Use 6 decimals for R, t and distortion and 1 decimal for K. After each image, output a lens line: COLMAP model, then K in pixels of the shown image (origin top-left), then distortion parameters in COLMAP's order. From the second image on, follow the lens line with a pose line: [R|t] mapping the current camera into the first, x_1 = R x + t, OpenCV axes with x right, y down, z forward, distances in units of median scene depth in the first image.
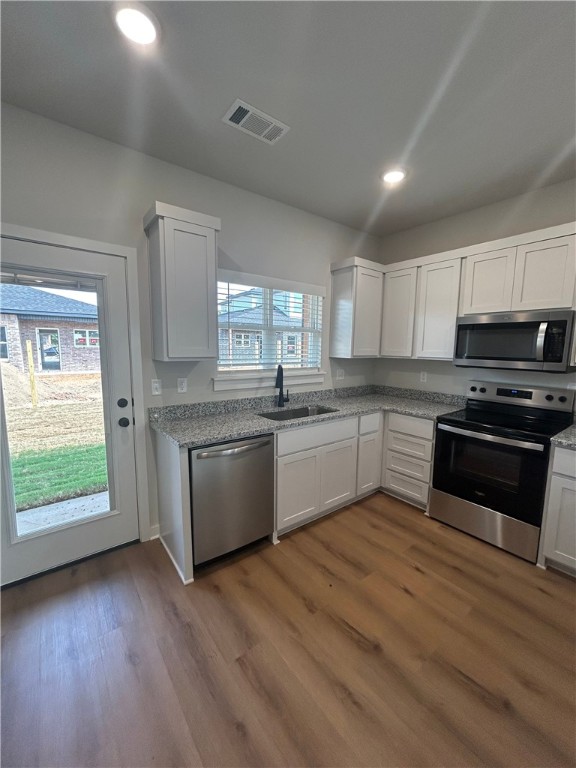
lens RADIAL K [[310.3, 0, 289.2], [0, 310.3, 384.2], [0, 0, 1]] dist [-0.000242, 0.000334]
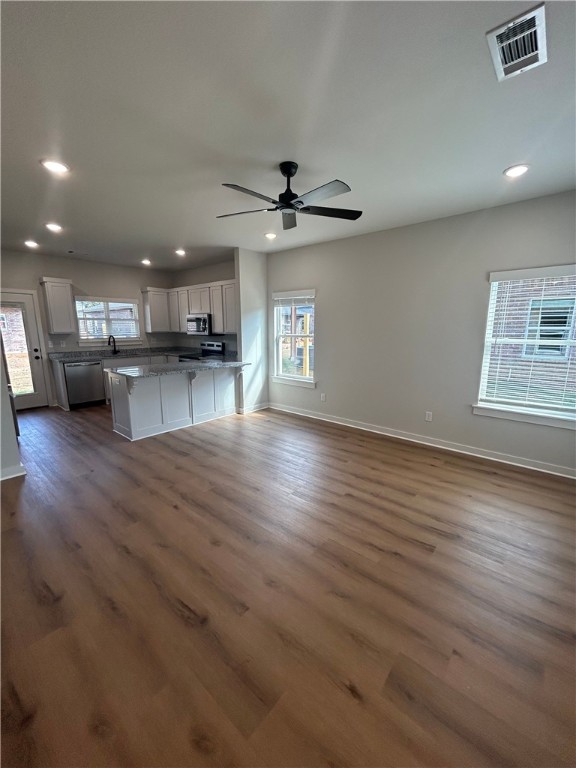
lens RADIAL K [[310.3, 0, 289.2], [0, 310.3, 384.2], [0, 0, 1]] dist [-0.000242, 0.000334]
pose [[0.980365, -0.047552, 0.191371, 0.932330], [0.035636, 0.997233, 0.065234, 0.225088], [-0.193943, -0.057133, 0.979348, -1.782079]]
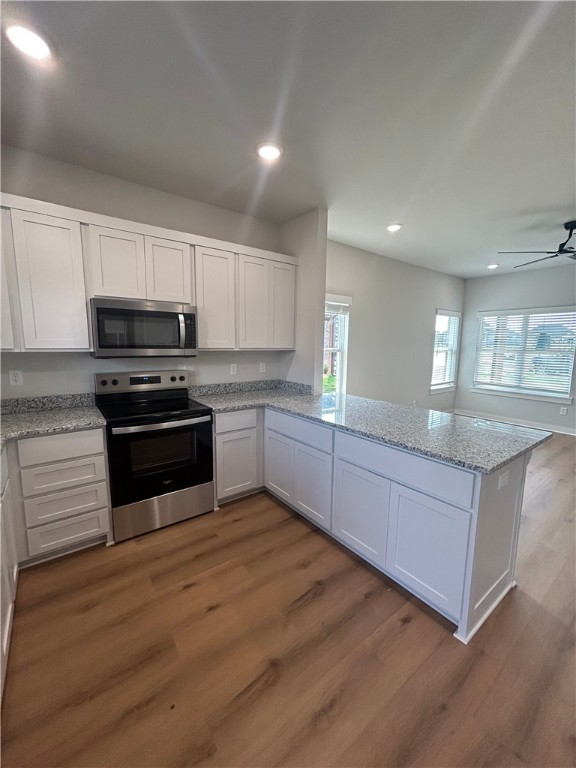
lens RADIAL K [[310.3, 0, 289.2], [0, 310.3, 384.2], [0, 0, 1]] dist [-0.000242, 0.000334]
pose [[0.010459, -0.150968, 0.988483, -0.321167], [0.107957, 0.982930, 0.148978, -0.064391], [-0.994100, 0.105156, 0.026578, 0.537392]]
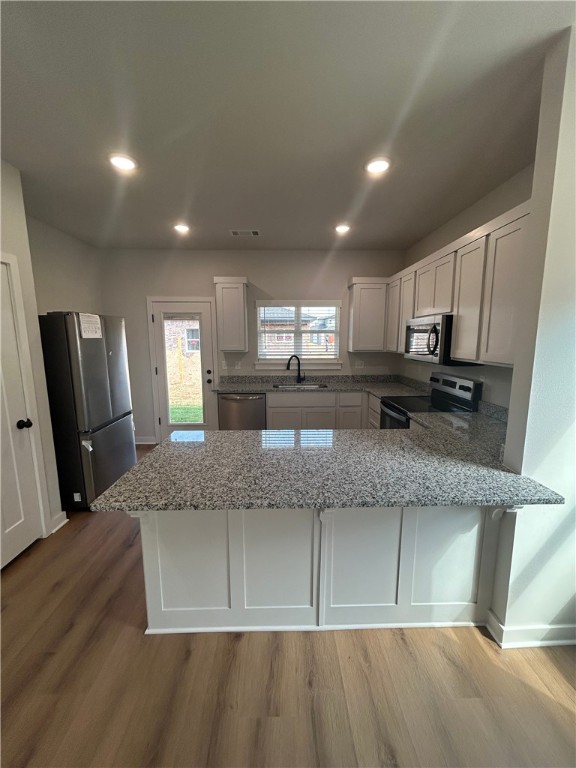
lens RADIAL K [[310.3, 0, 289.2], [0, 310.3, 384.2], [0, 0, 1]] dist [-0.000242, 0.000334]
pose [[0.804706, 0.071687, -0.589330, 1.013755], [-0.060693, 0.997415, 0.038454, 0.027207], [0.590563, 0.004824, 0.806977, -0.325282]]
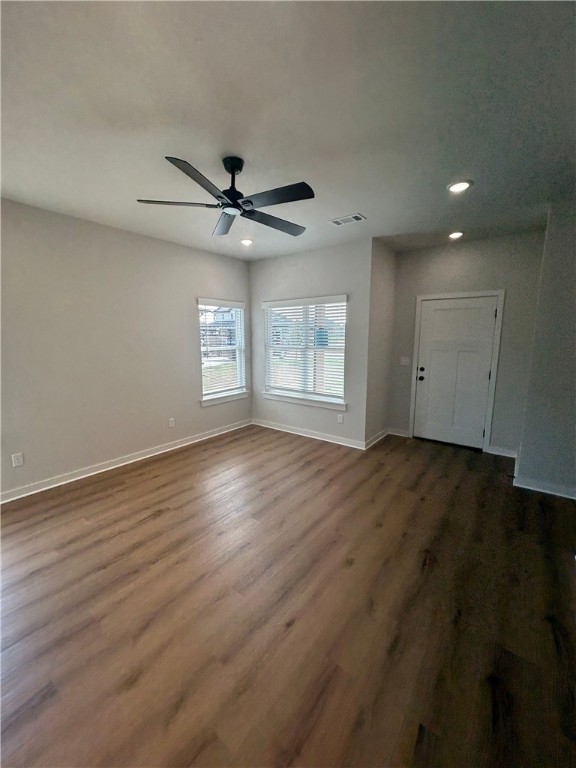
lens RADIAL K [[310.3, 0, 289.2], [0, 310.3, 384.2], [0, 0, 1]] dist [-0.000242, 0.000334]
pose [[-0.252021, -0.163633, 0.953787, 0.155444], [0.116571, 0.973290, 0.197780, 0.046811], [-0.960675, 0.161029, -0.226215, -0.595976]]
